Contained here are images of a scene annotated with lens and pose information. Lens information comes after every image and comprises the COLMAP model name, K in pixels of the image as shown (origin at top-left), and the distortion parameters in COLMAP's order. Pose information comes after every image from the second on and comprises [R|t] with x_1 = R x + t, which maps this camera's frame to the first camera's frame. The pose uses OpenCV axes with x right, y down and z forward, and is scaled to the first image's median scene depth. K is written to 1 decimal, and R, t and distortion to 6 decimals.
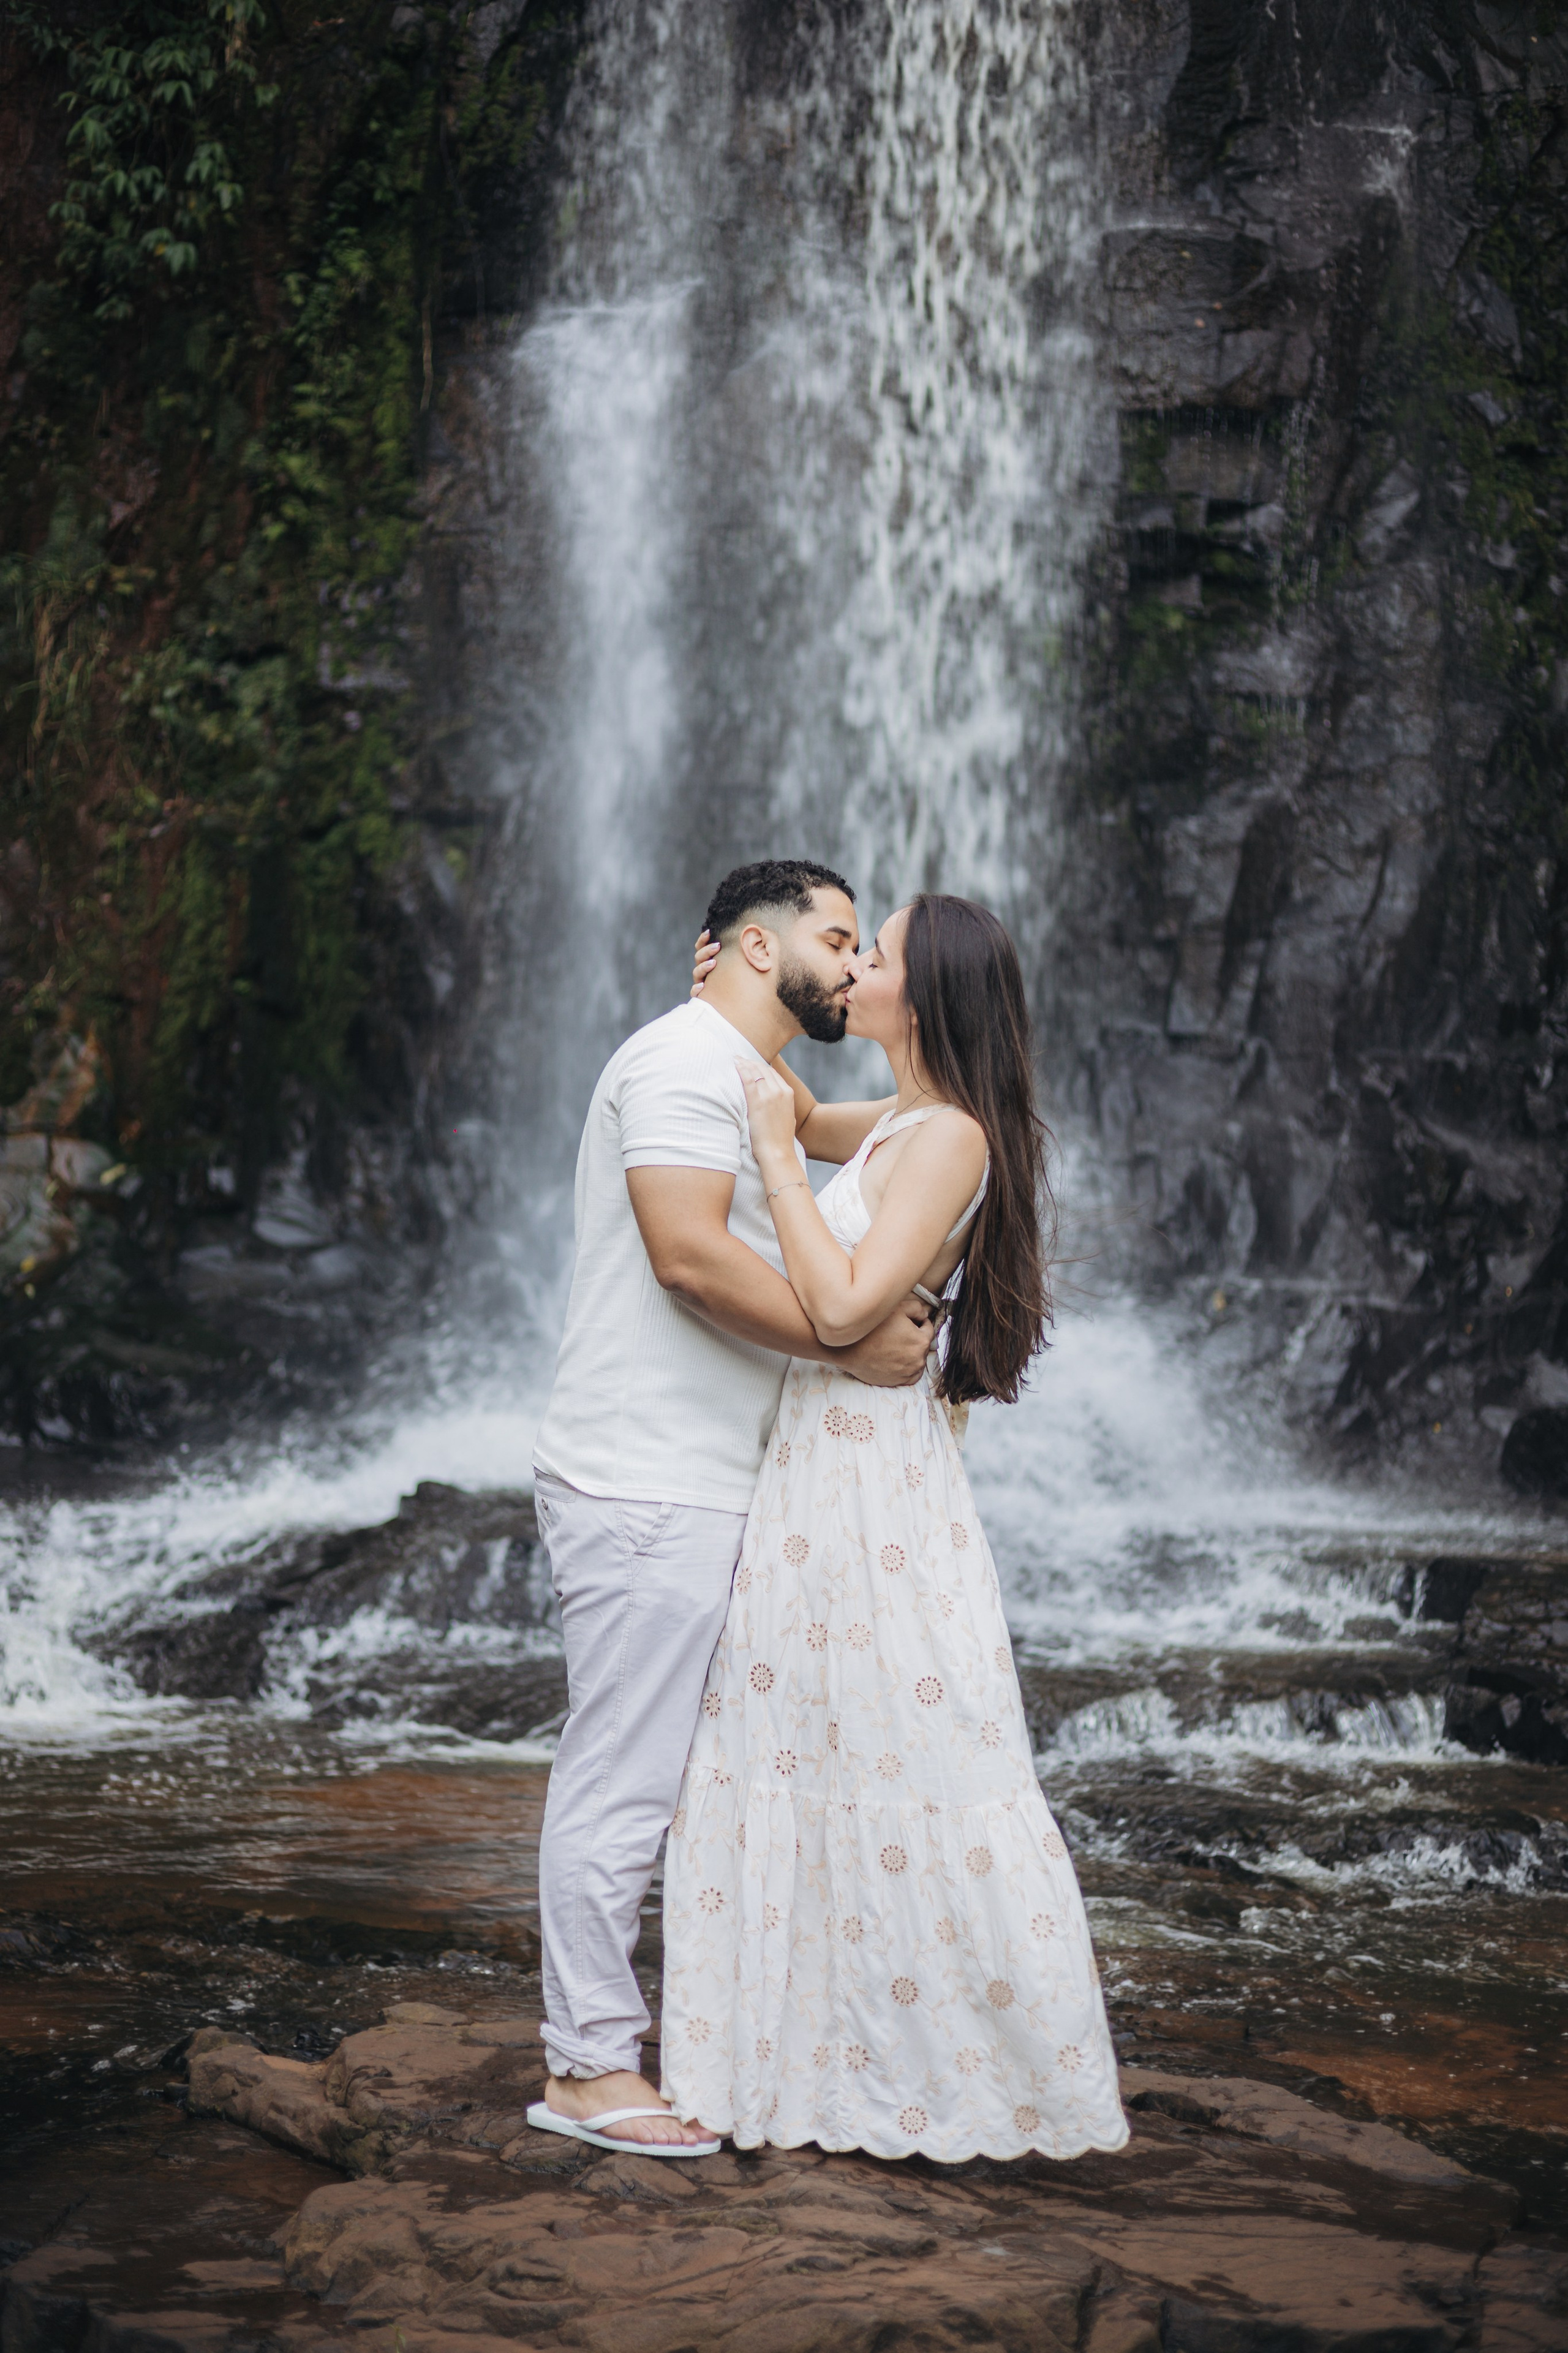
lens RADIAL K [[3379.8, 0, 784.0], [0, 3379.8, 1176.5], [0, 0, 1]] dist [-0.104220, -0.072565]
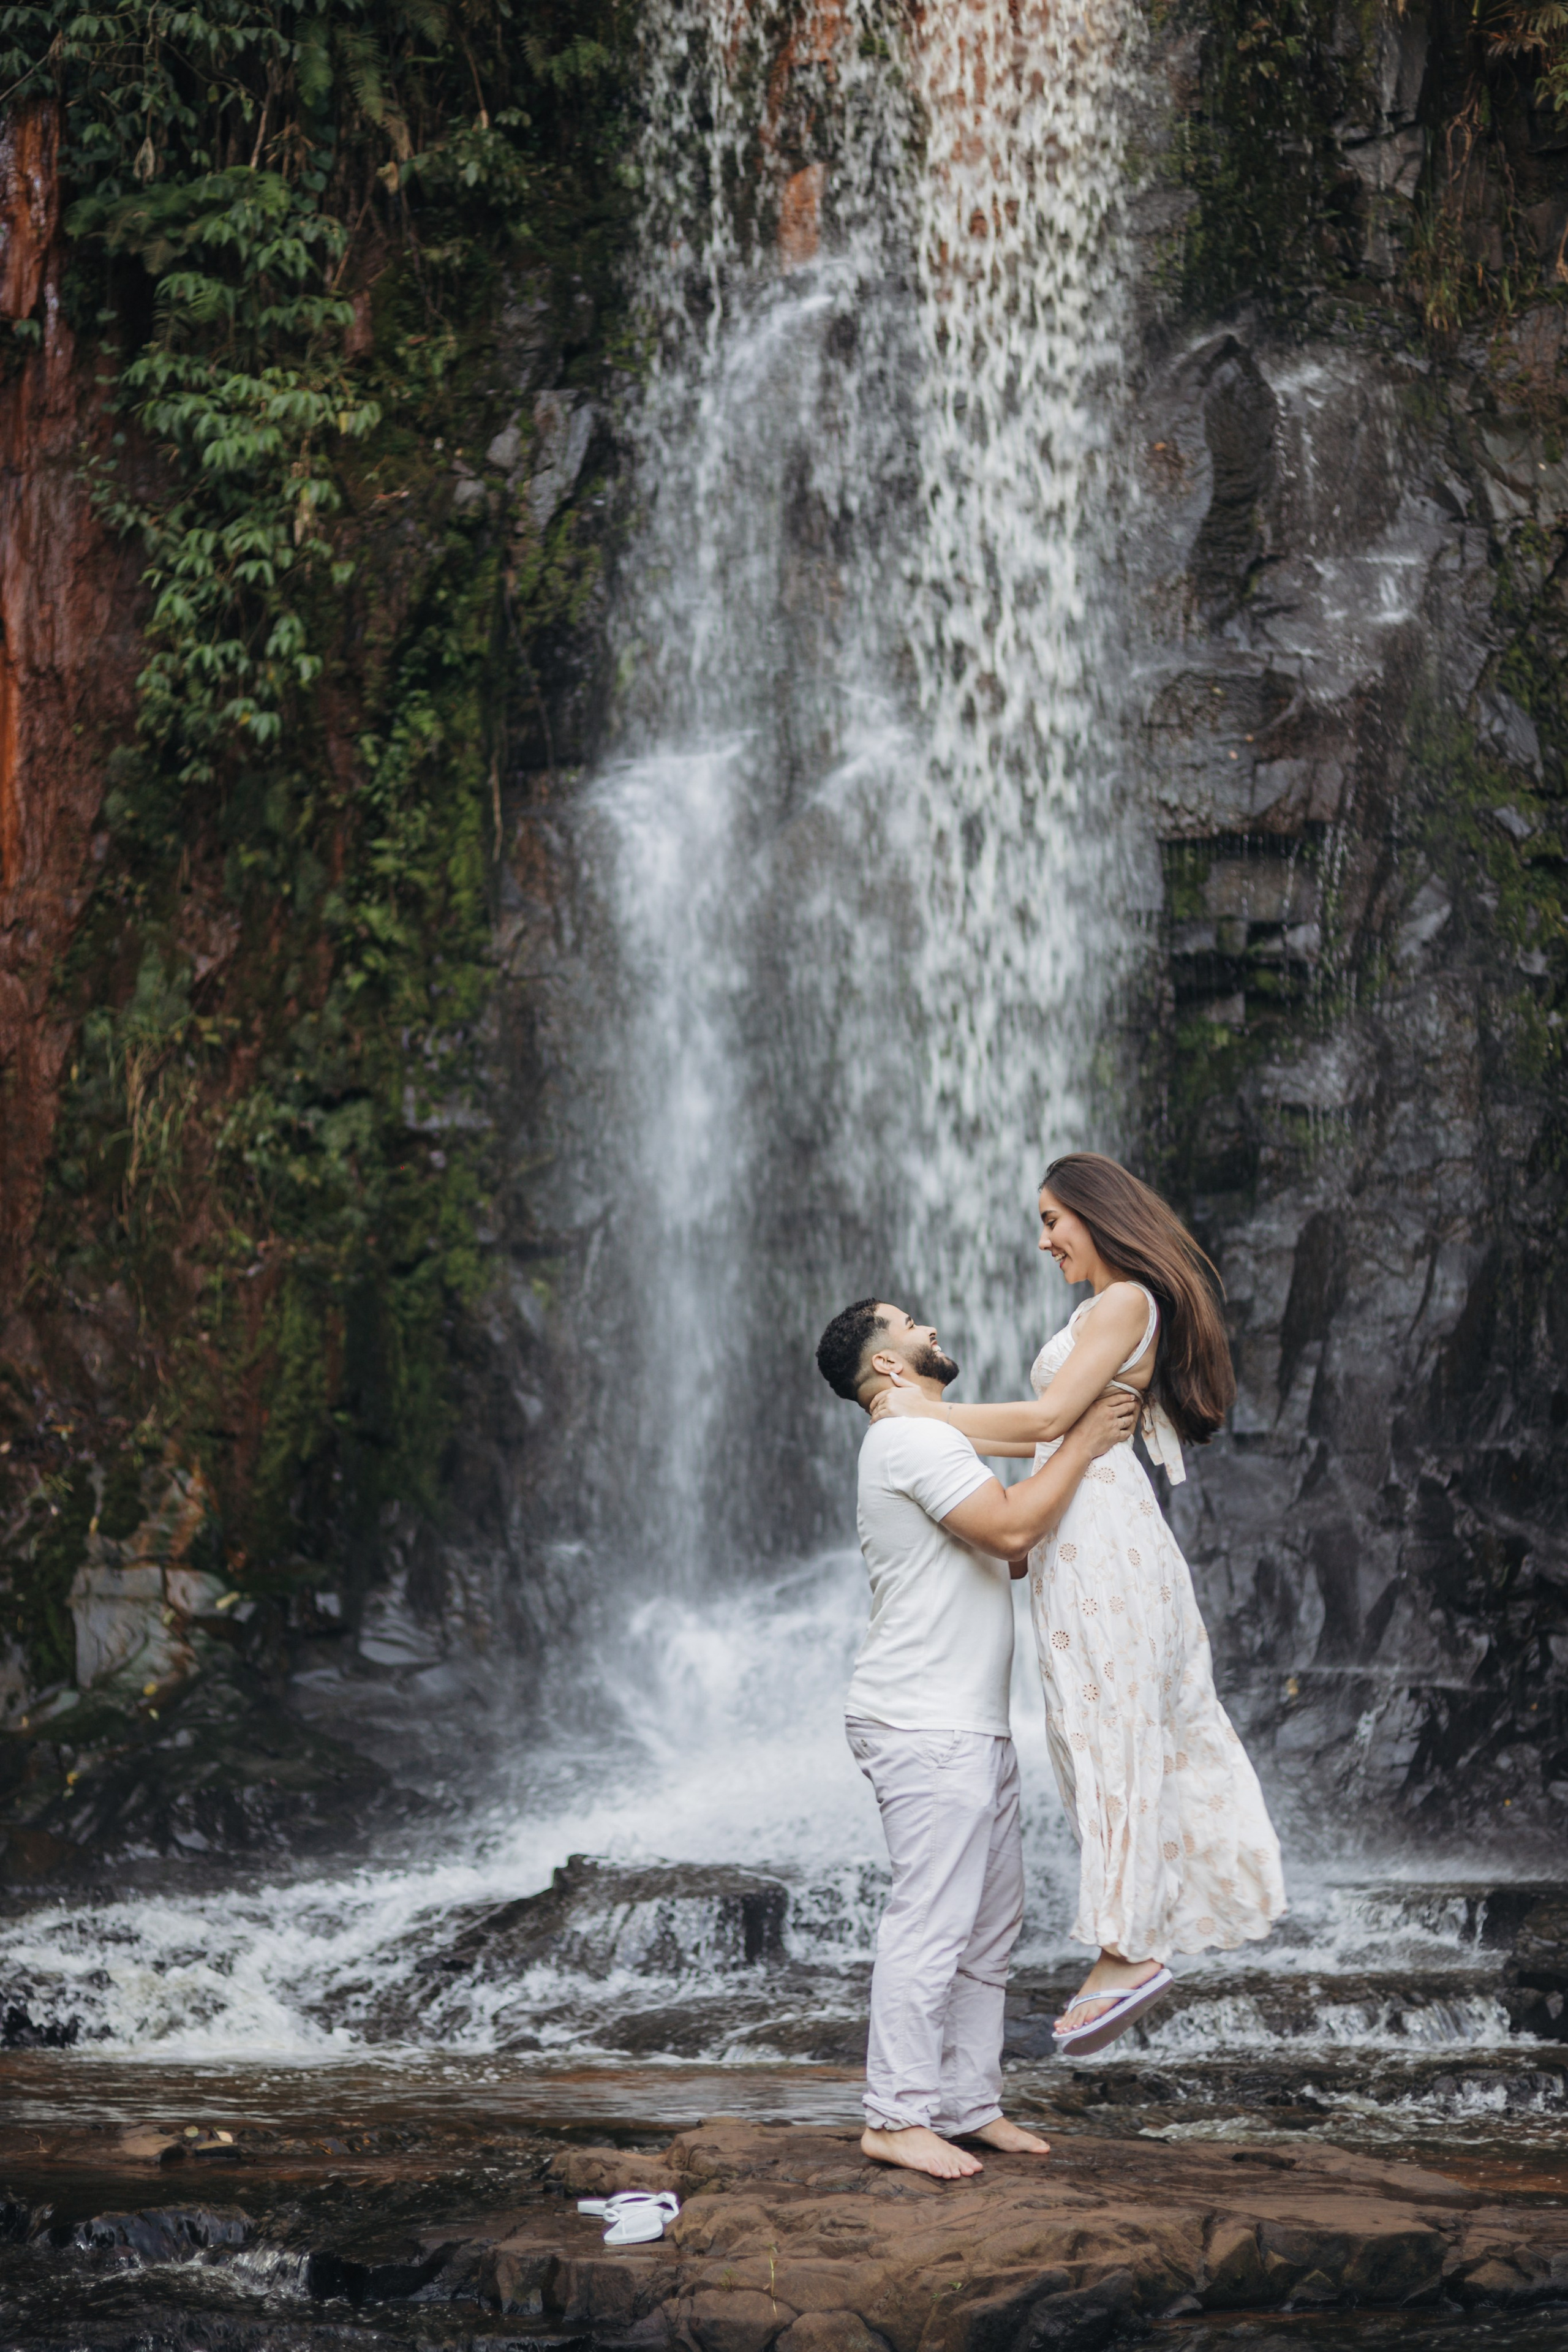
lens RADIAL K [[3804.4, 0, 801.1], [0, 3804.4, 1191.6], [0, 0, 1]] dist [-0.109185, -0.106490]
pose [[0.999444, -0.033286, 0.001675, -0.017997], [0.033261, 0.993013, -0.113220, 0.011372], [0.002106, 0.113212, 0.993569, -0.167441]]
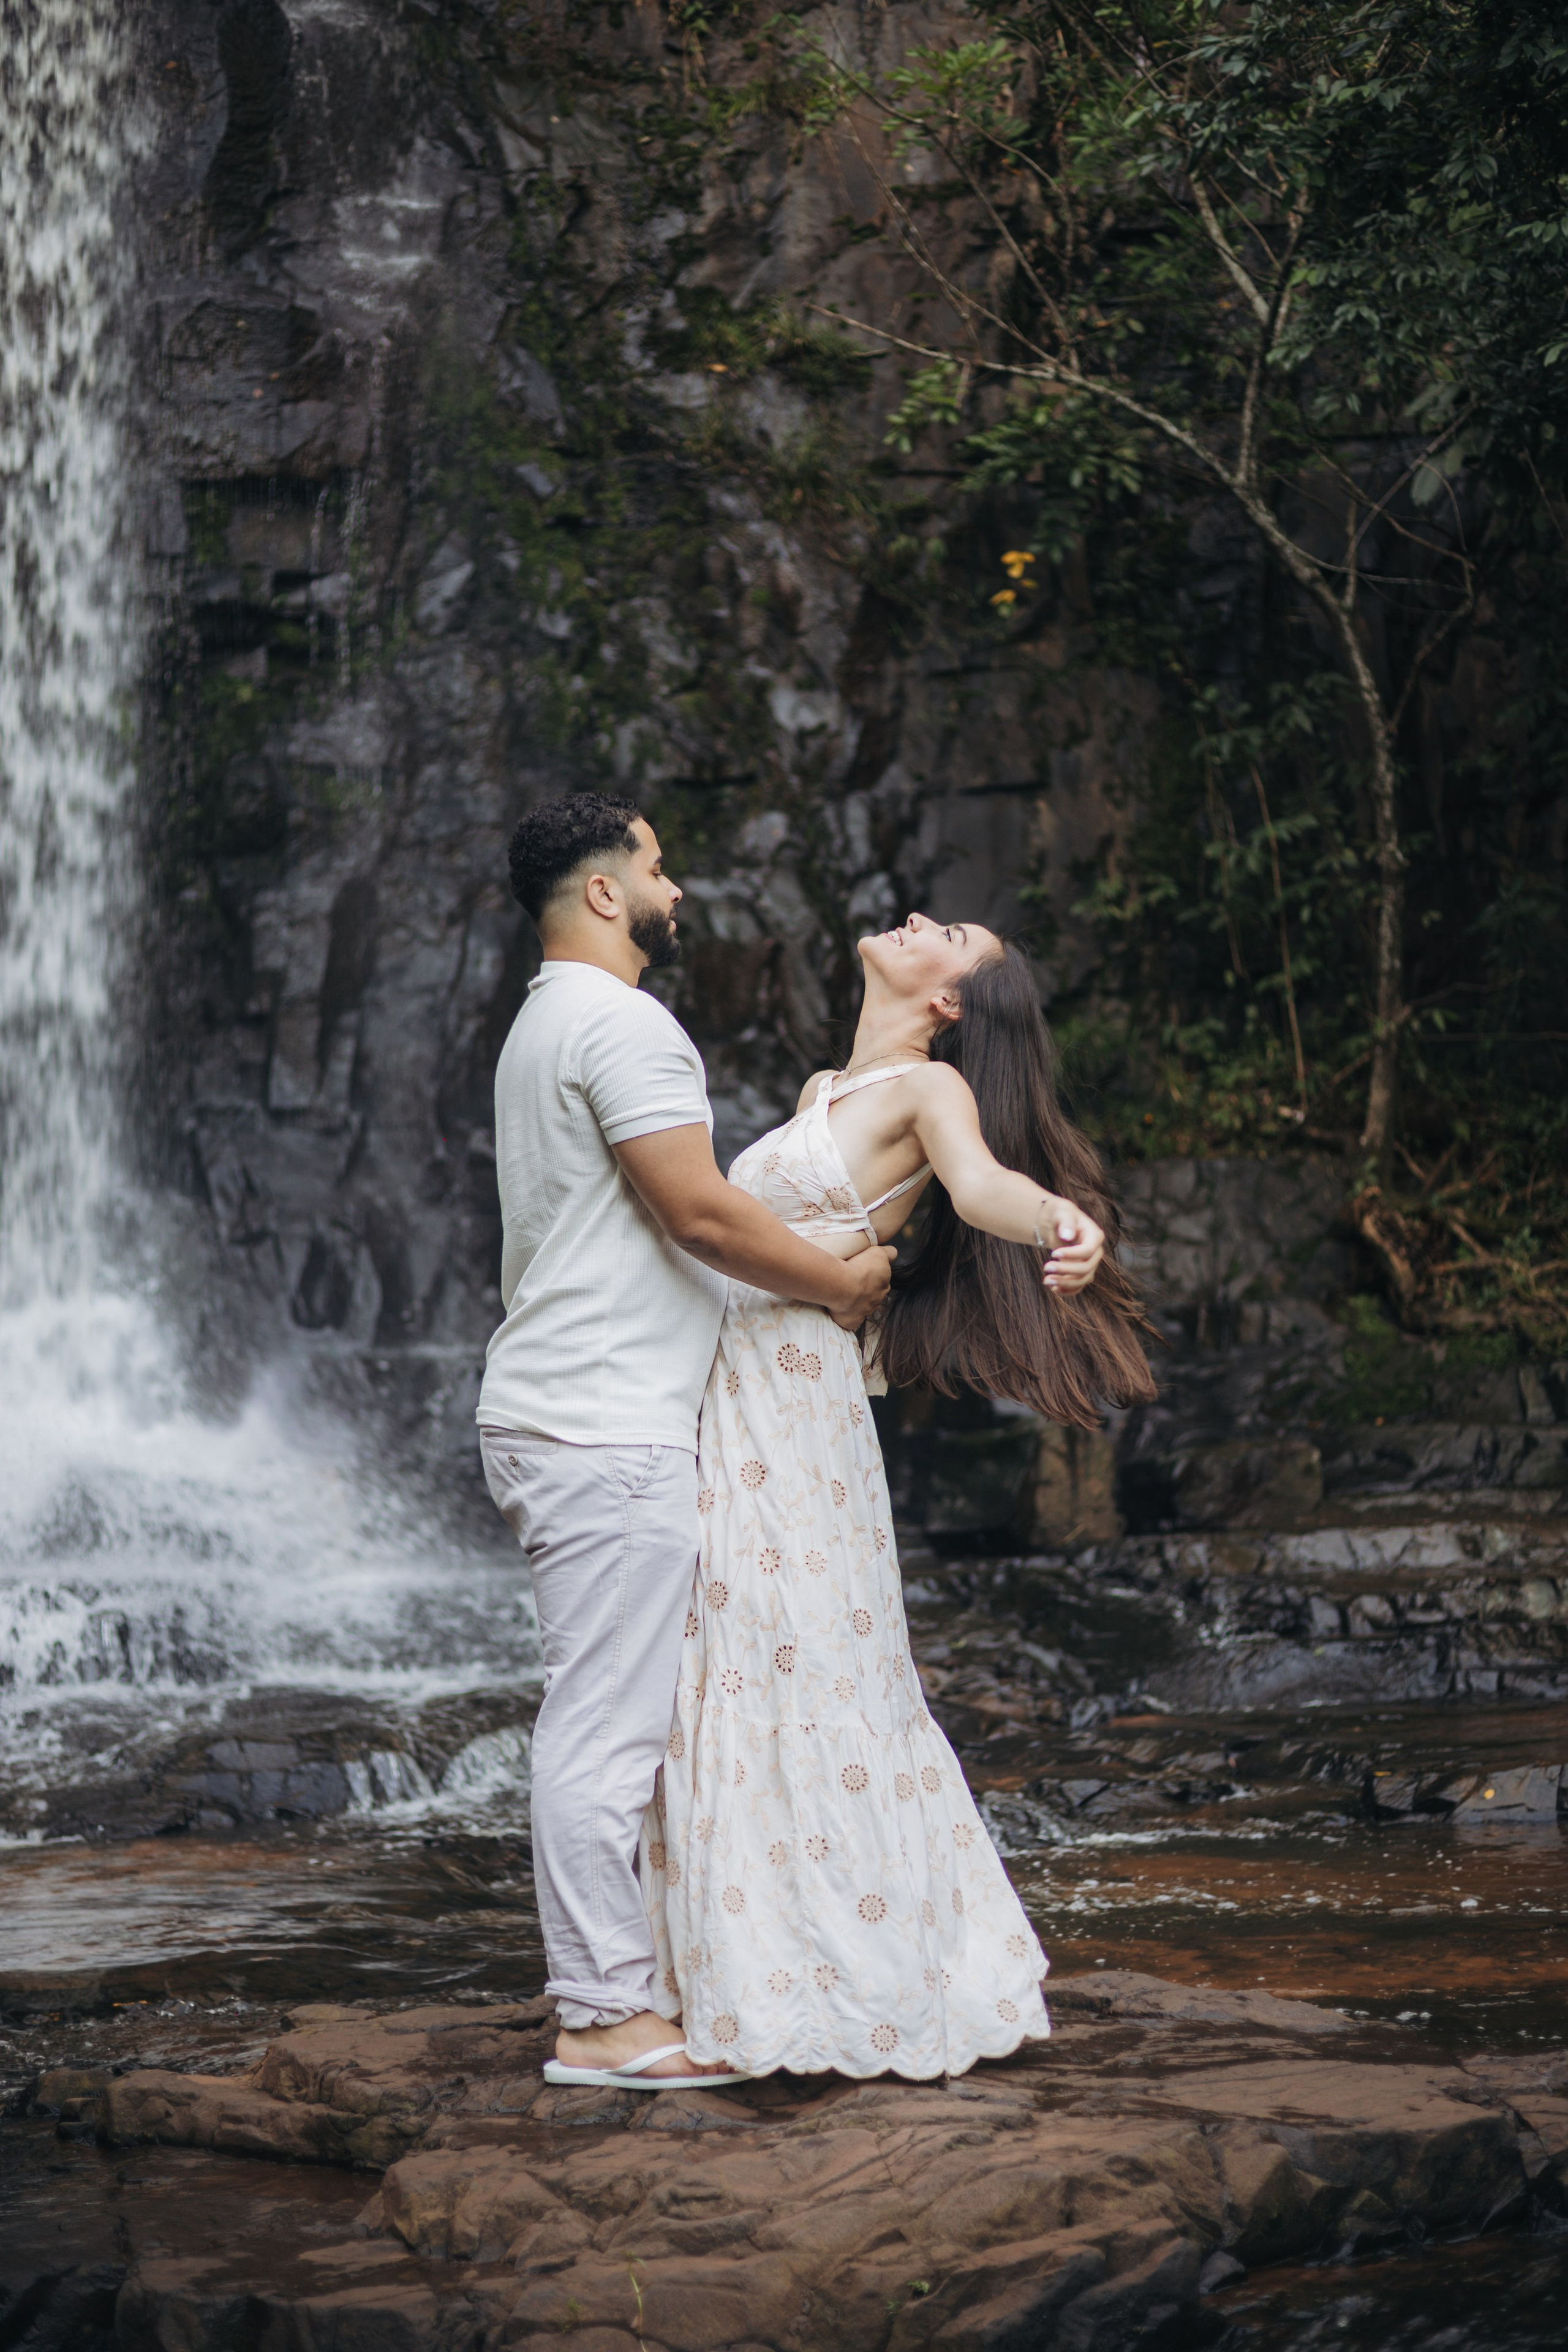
lens RADIAL K [[3468.4, 0, 780.7], [0, 3468.4, 1148.1], [0, 0, 1]] dist [-0.082938, -0.137560]
pose [[0.941280, -0.049246, 0.334016, -0.082266], [0.063354, 0.997495, -0.031472, 0.010164], [-0.331629, 0.050785, 0.942042, -0.000871]]
